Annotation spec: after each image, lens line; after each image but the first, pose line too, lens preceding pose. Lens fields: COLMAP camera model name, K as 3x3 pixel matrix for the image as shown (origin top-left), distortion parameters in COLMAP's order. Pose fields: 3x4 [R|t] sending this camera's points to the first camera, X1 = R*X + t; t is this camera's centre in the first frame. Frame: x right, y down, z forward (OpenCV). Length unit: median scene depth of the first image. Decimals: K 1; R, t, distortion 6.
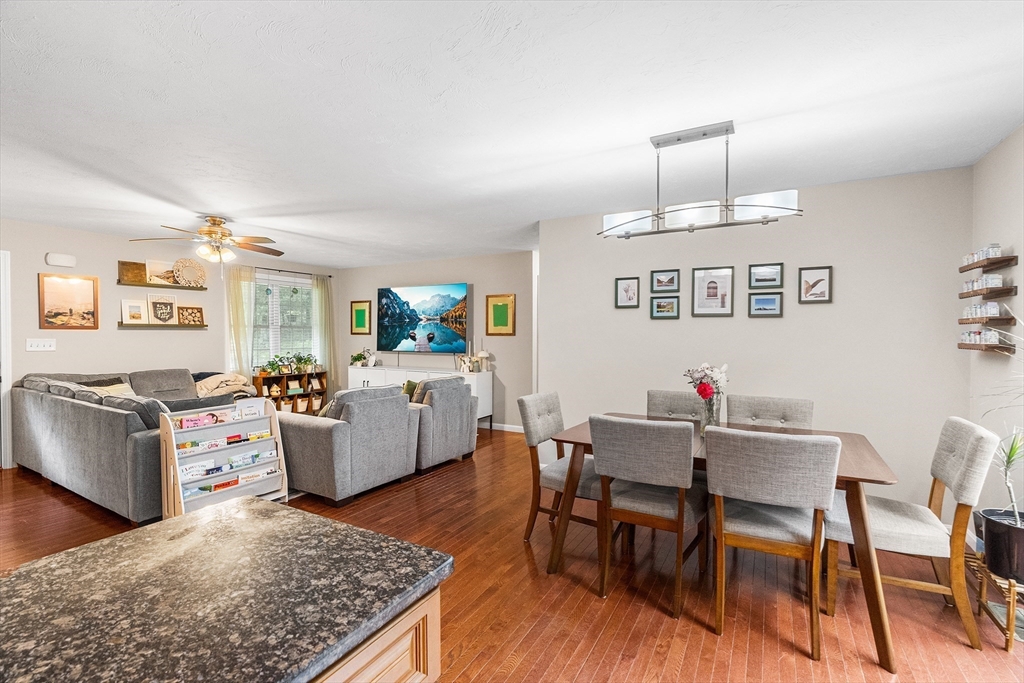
lens RADIAL K [[469.6, 0, 508.1], [0, 469.6, 341.9], [0, 0, 1]] dist [-0.006803, 0.002693]
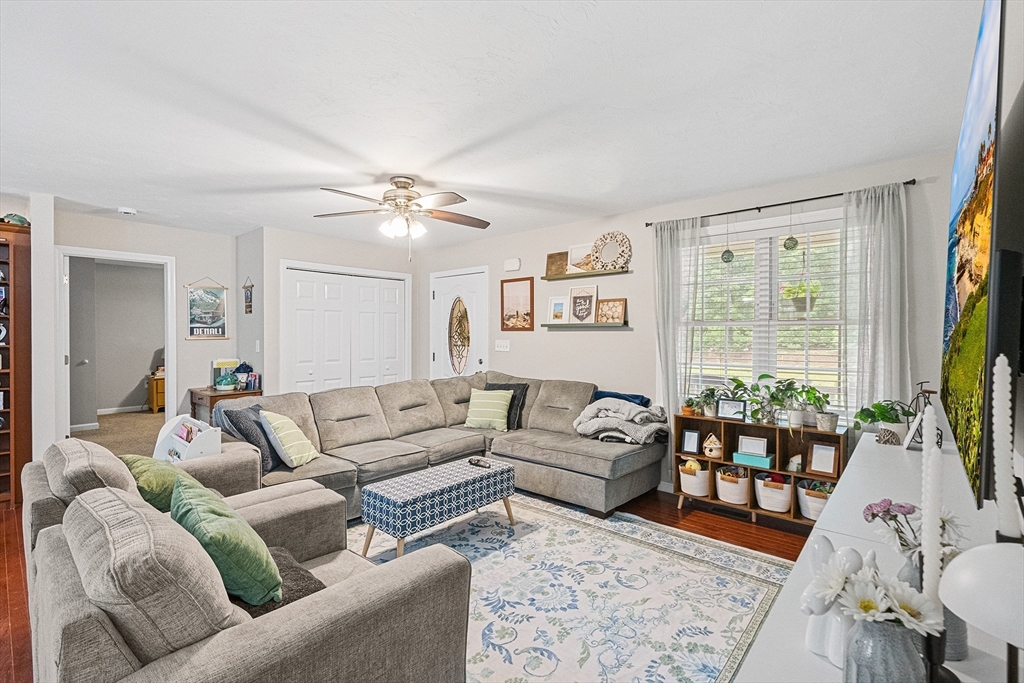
lens RADIAL K [[469.6, 0, 511.5], [0, 469.6, 339.7], [0, 0, 1]] dist [-0.006803, 0.002693]
pose [[-0.195917, 0.012441, -0.980542, 0.059366], [-0.018995, 0.999684, 0.016480, -0.021708], [0.980436, 0.021854, -0.195619, 1.038804]]
